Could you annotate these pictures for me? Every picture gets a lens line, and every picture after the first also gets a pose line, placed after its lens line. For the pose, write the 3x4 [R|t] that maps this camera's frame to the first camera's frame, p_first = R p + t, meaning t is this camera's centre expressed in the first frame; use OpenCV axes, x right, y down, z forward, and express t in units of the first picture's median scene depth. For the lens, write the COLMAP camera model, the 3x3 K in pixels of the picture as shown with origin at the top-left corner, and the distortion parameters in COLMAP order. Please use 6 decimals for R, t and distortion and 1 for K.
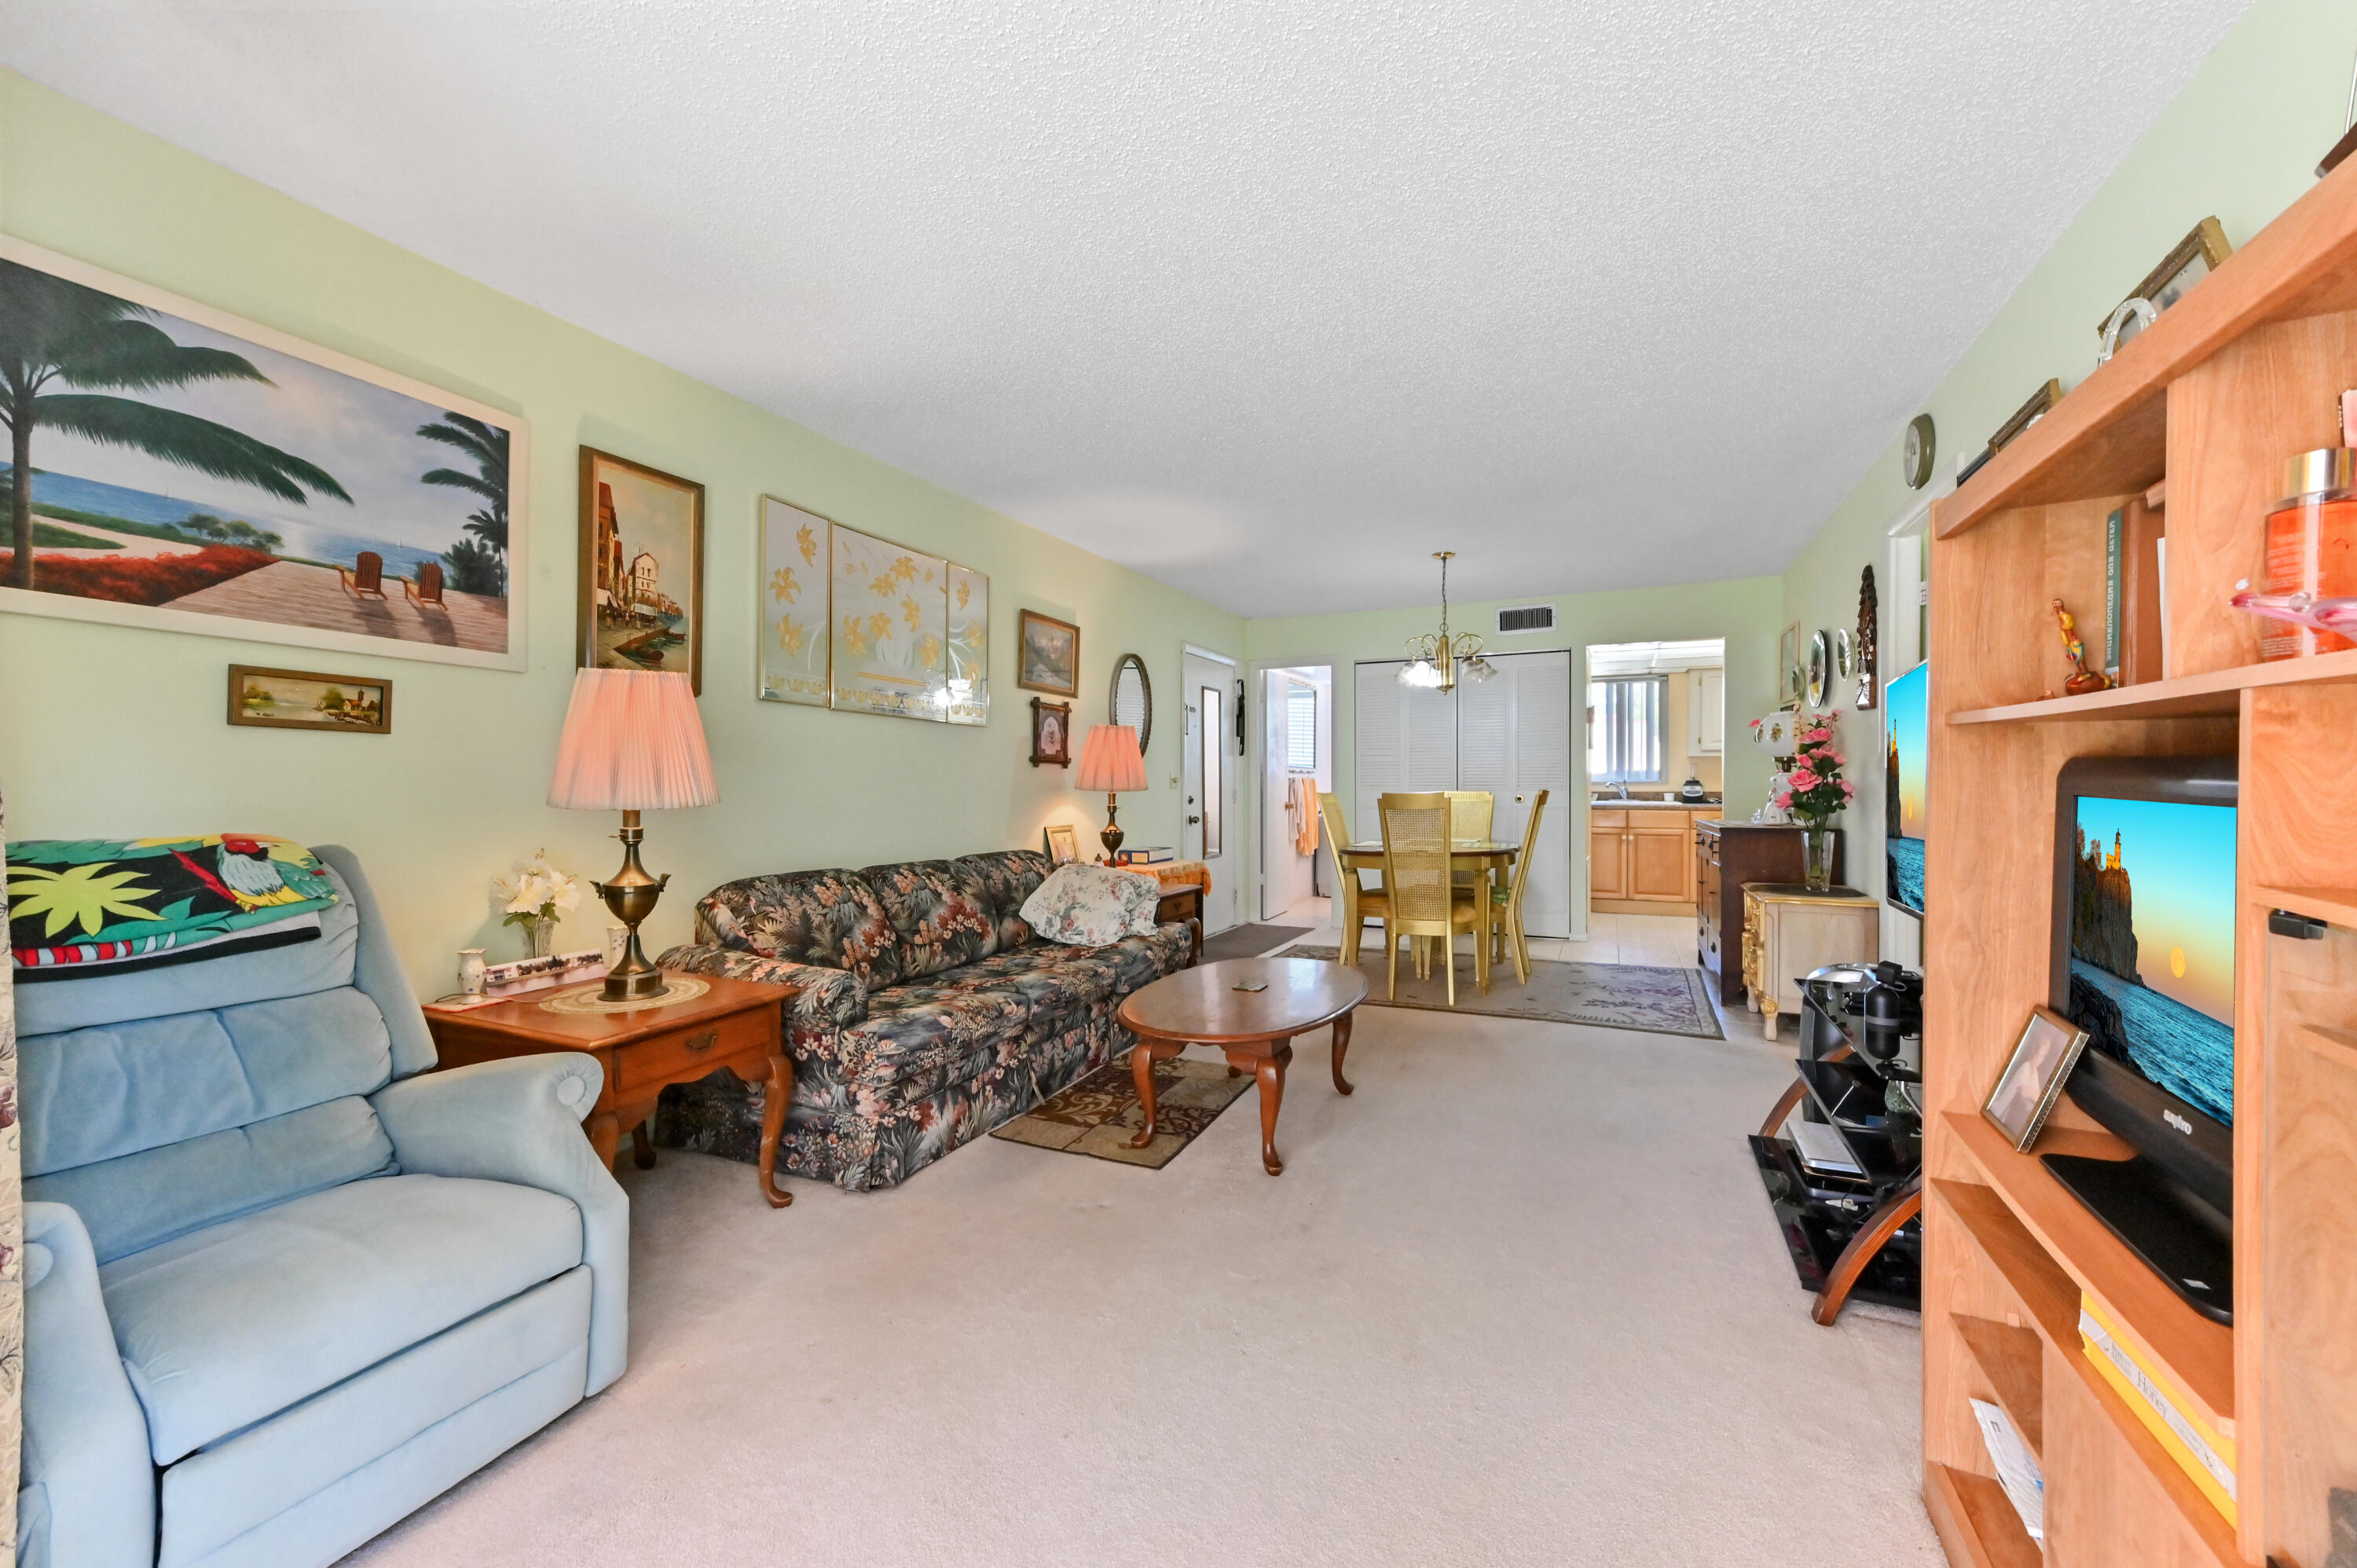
lens RADIAL K [[936.3, 0, 1170.2], [0, 936.3, 784.5], [0, 0, 1]] dist [0.011596, 0.000389]
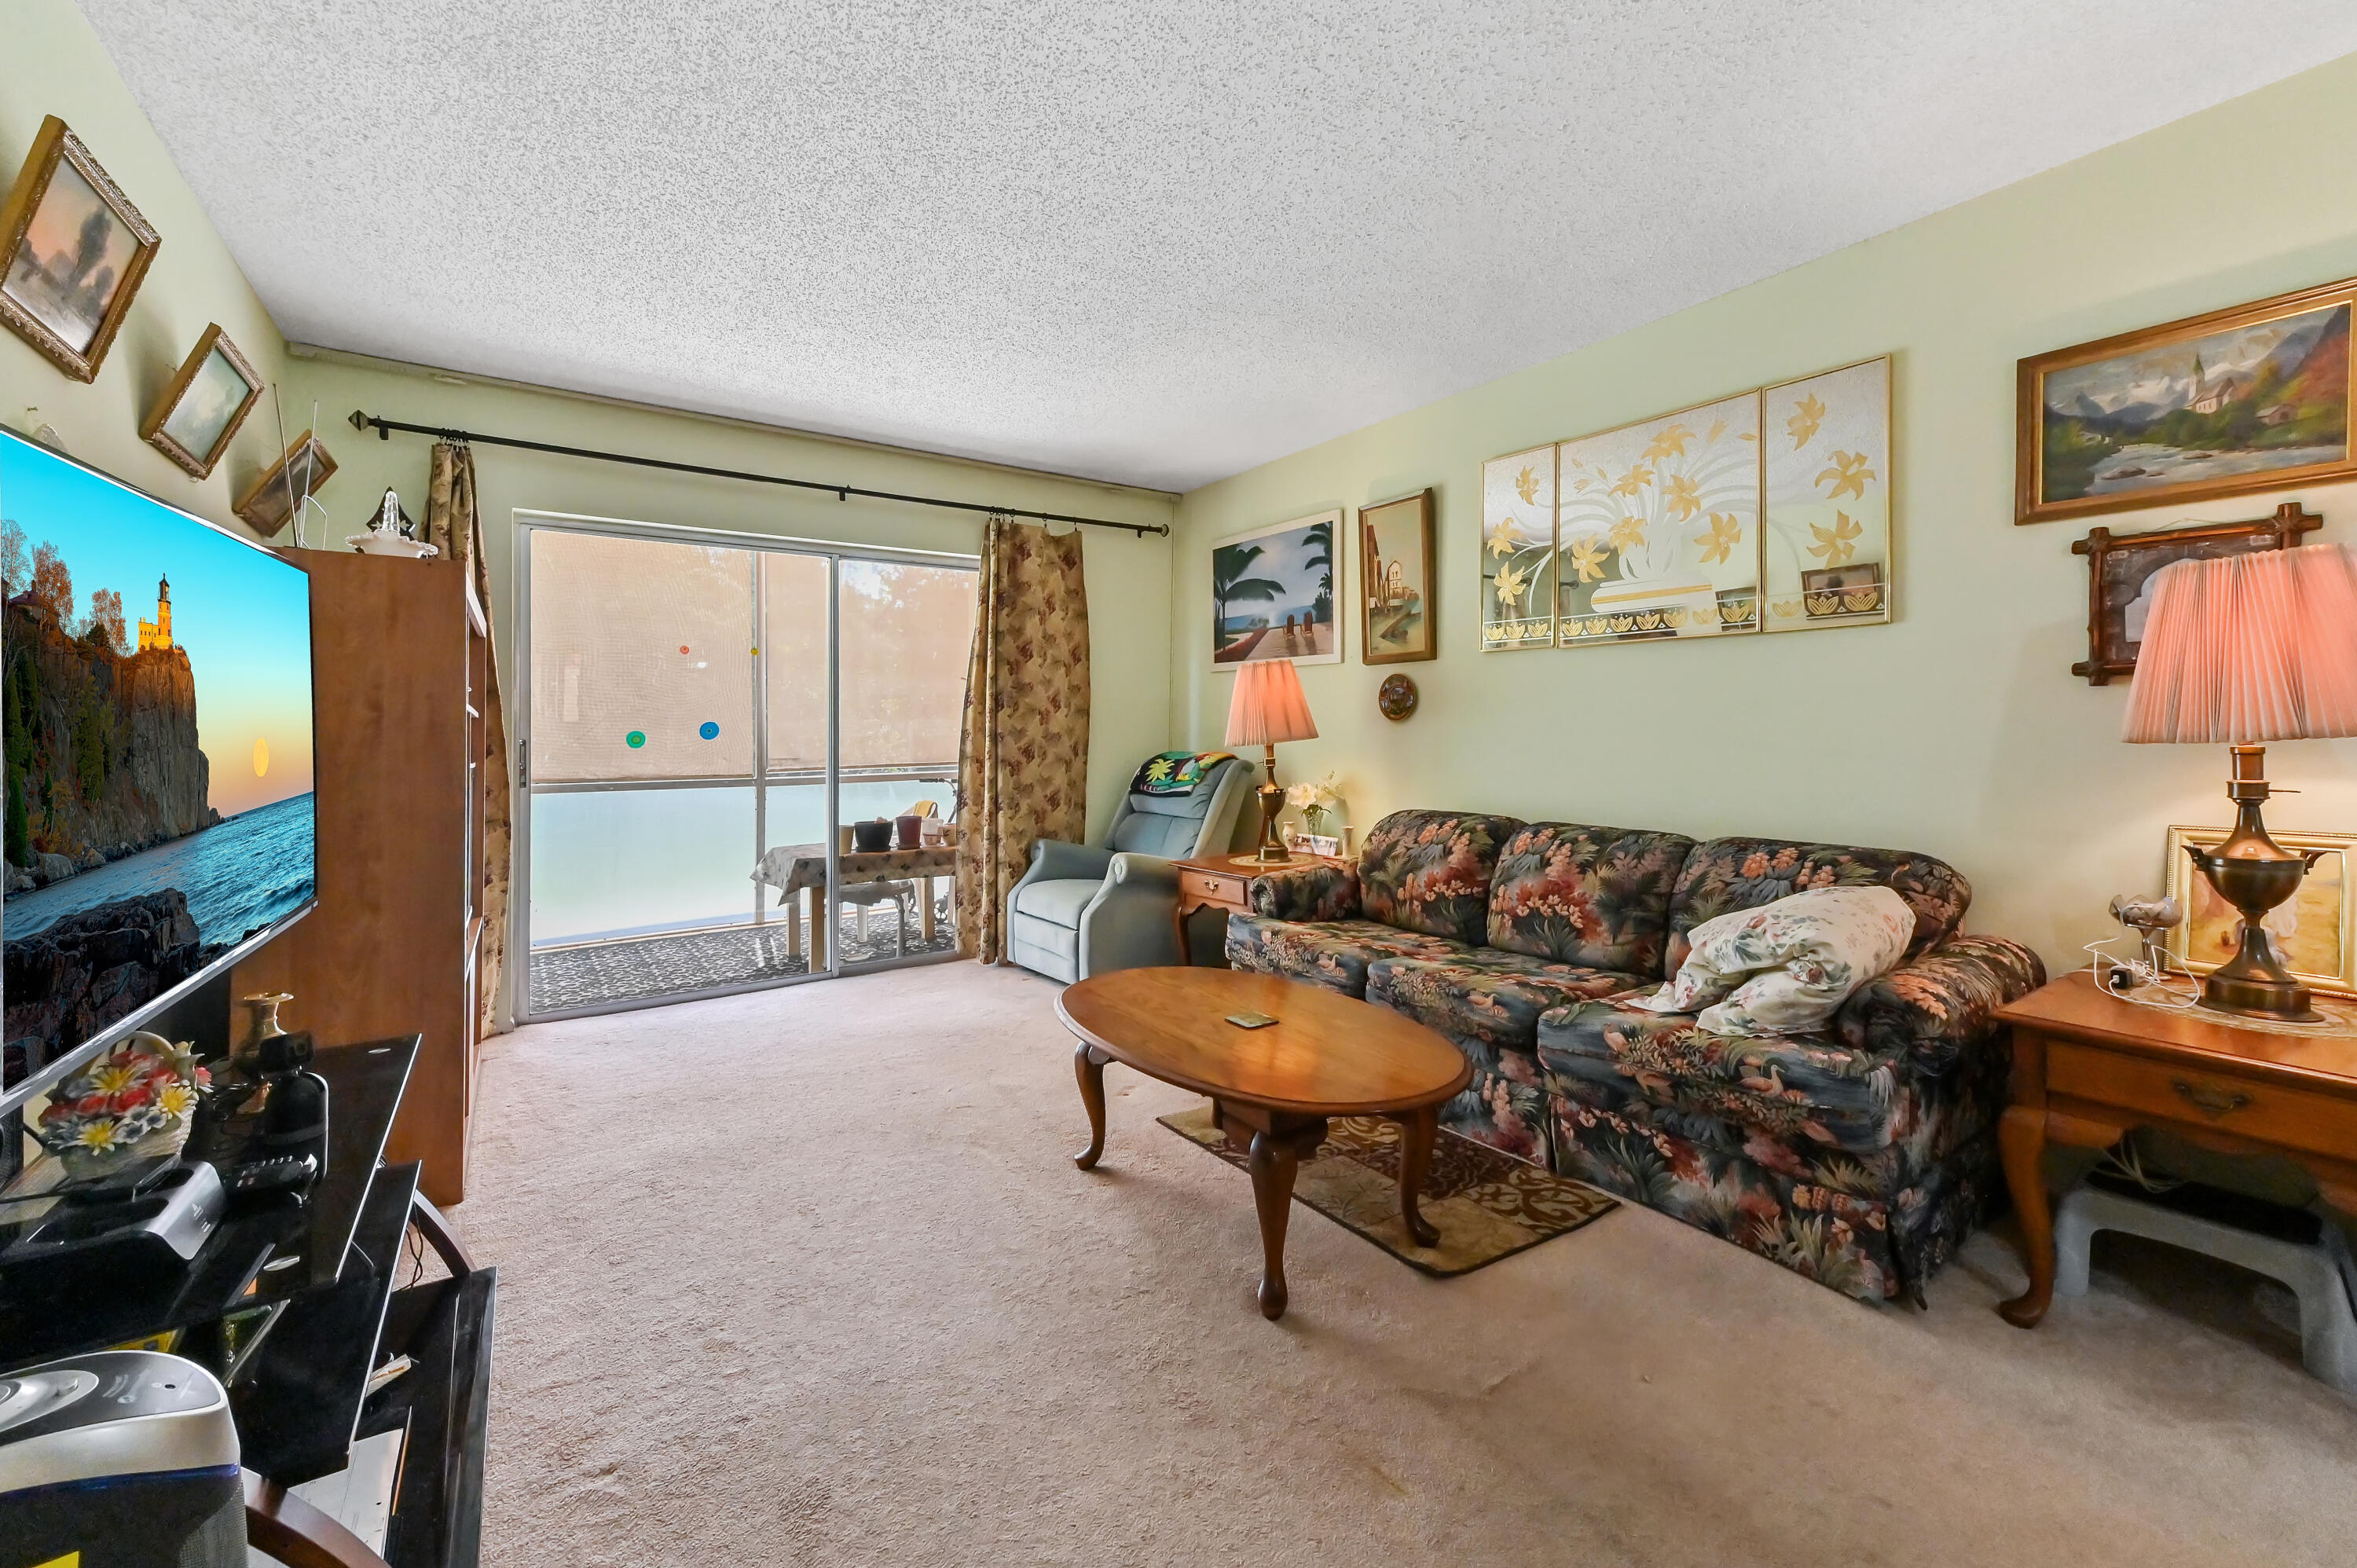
lens RADIAL K [[936.3, 0, 1169.6], [0, 936.3, 717.0], [0, 0, 1]] dist [0.011596, 0.000389]
pose [[-0.505291, -0.008063, -0.862911, 0.467734], [0.011001, 0.999815, -0.015784, -0.001306], [0.862879, -0.017468, -0.505109, 0.843597]]
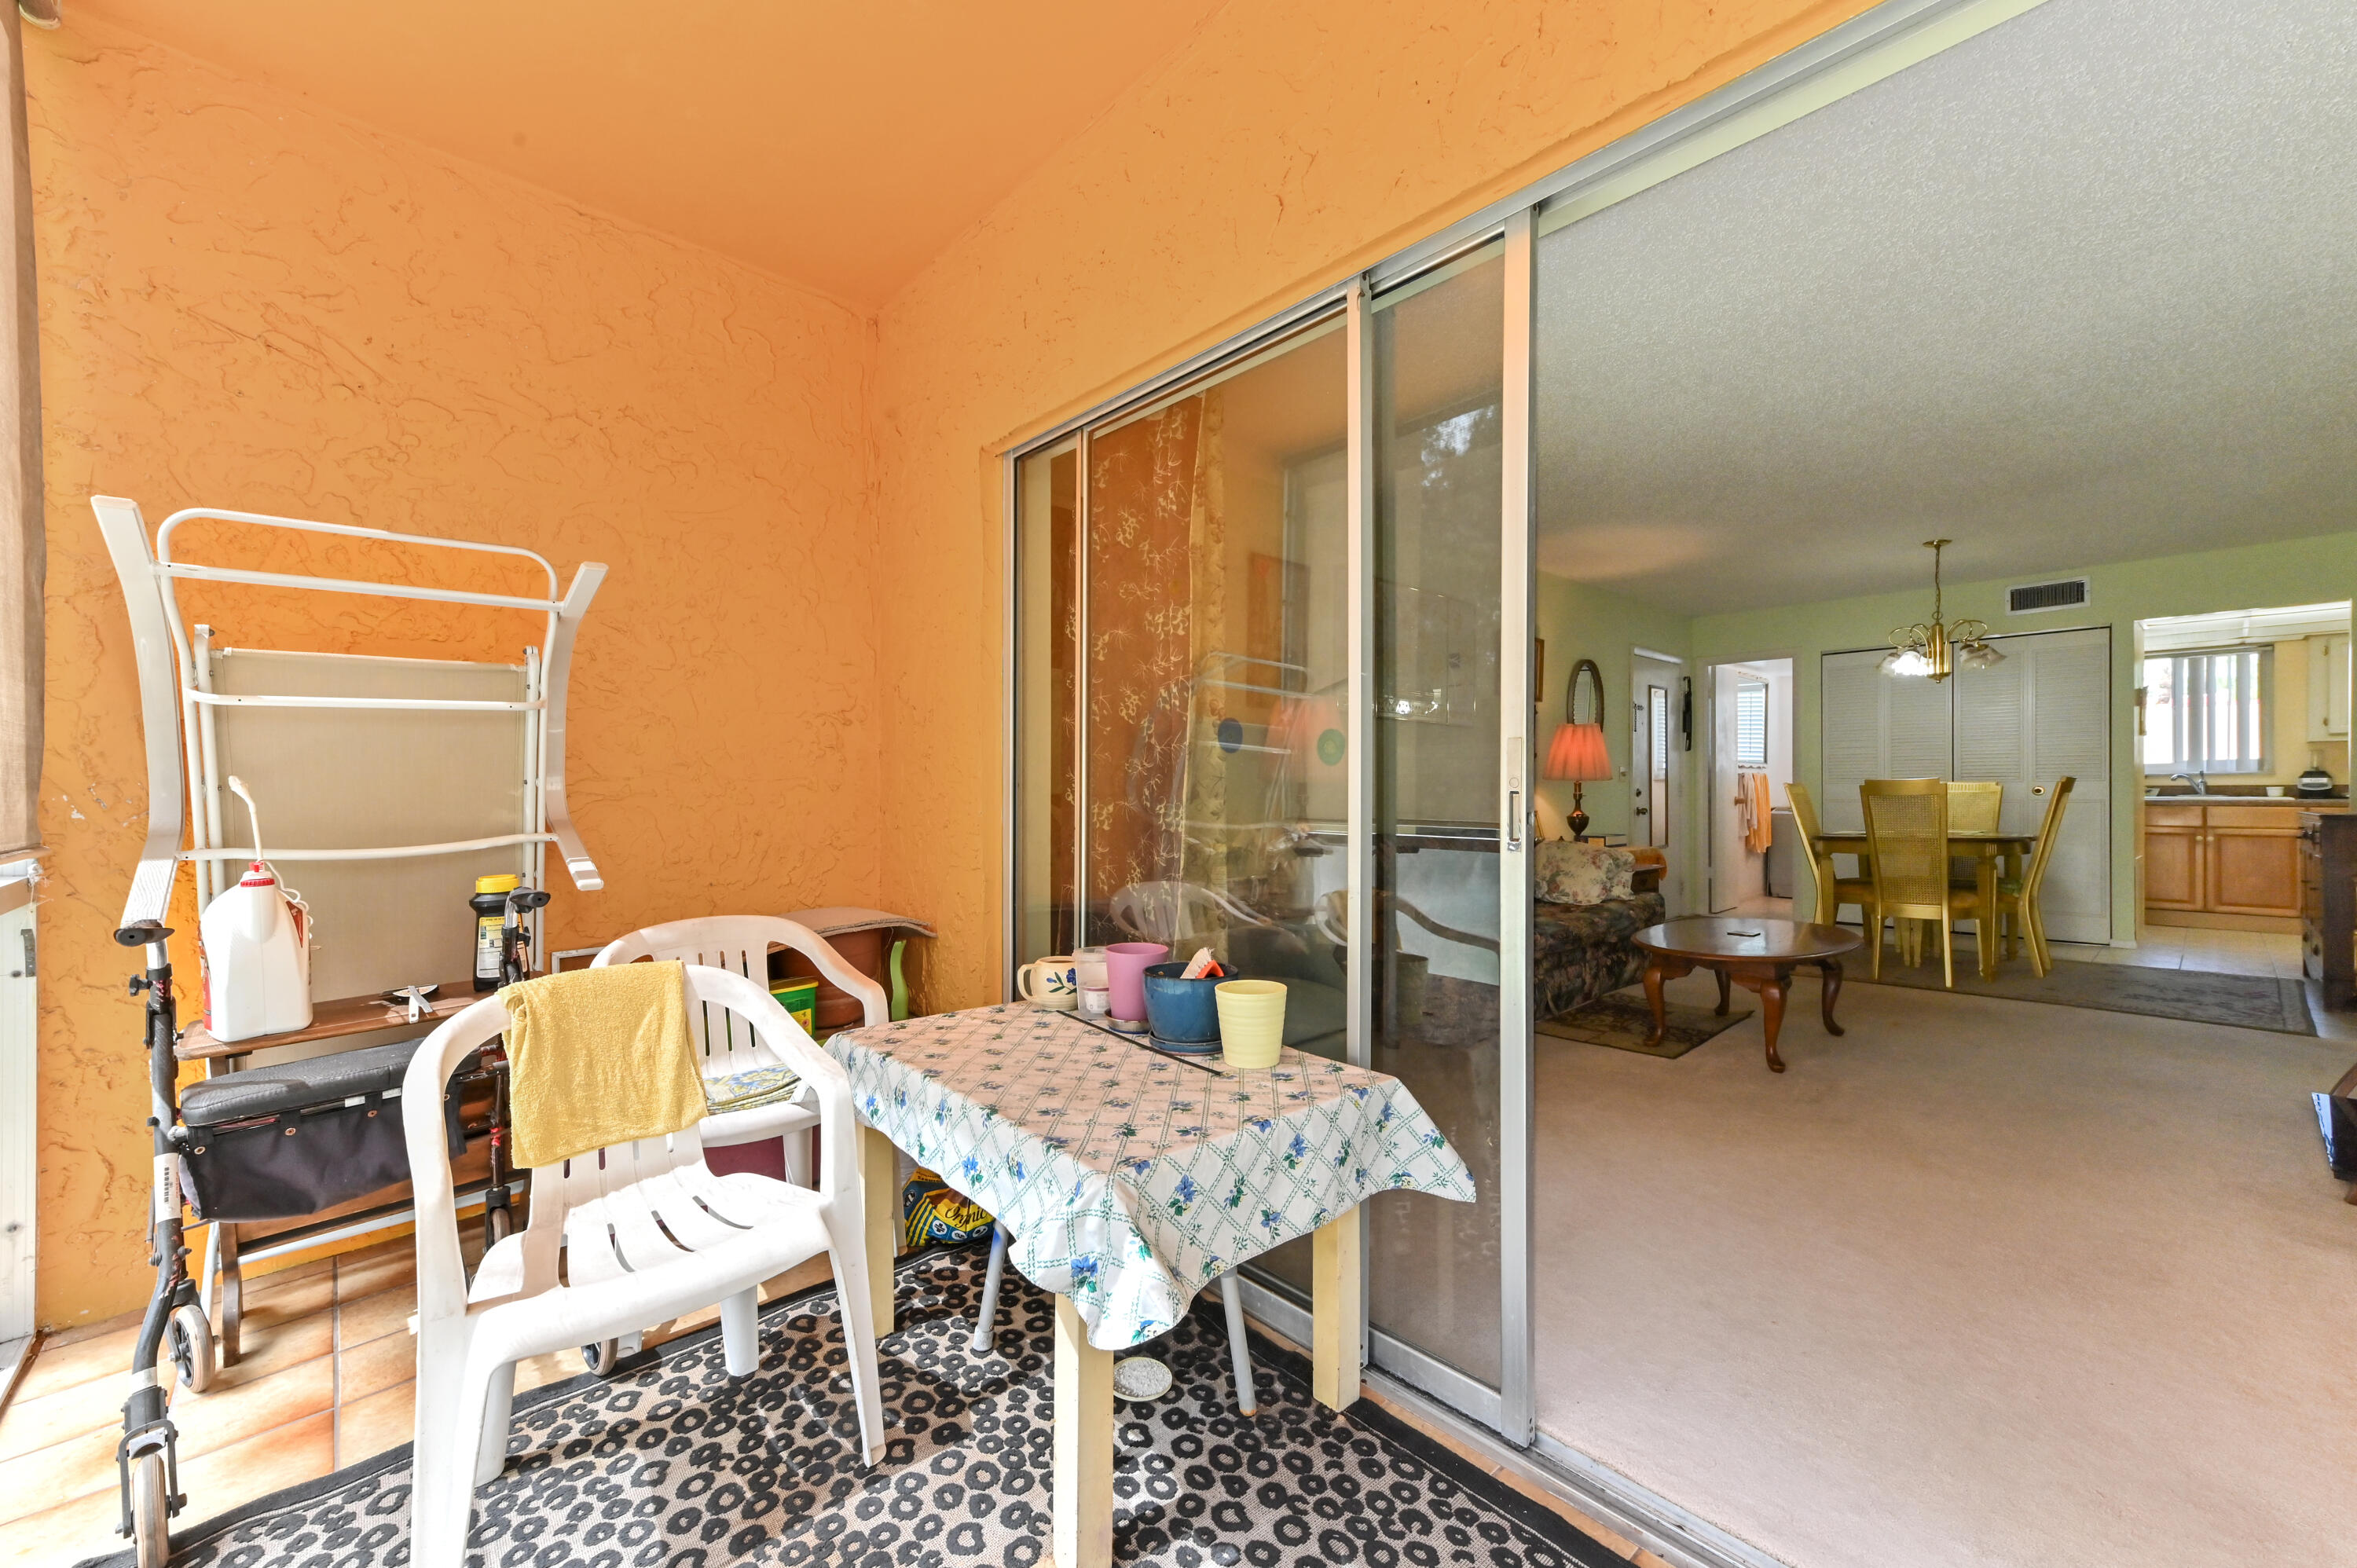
lens RADIAL K [[936.3, 0, 1166.0], [0, 936.3, 791.0], [0, 0, 1]] dist [0.011596, 0.000389]
pose [[0.923200, -0.002264, -0.384314, -0.088046], [0.002443, 0.999997, -0.000023, 0.018785], [0.384313, -0.000917, 0.923202, -0.266540]]
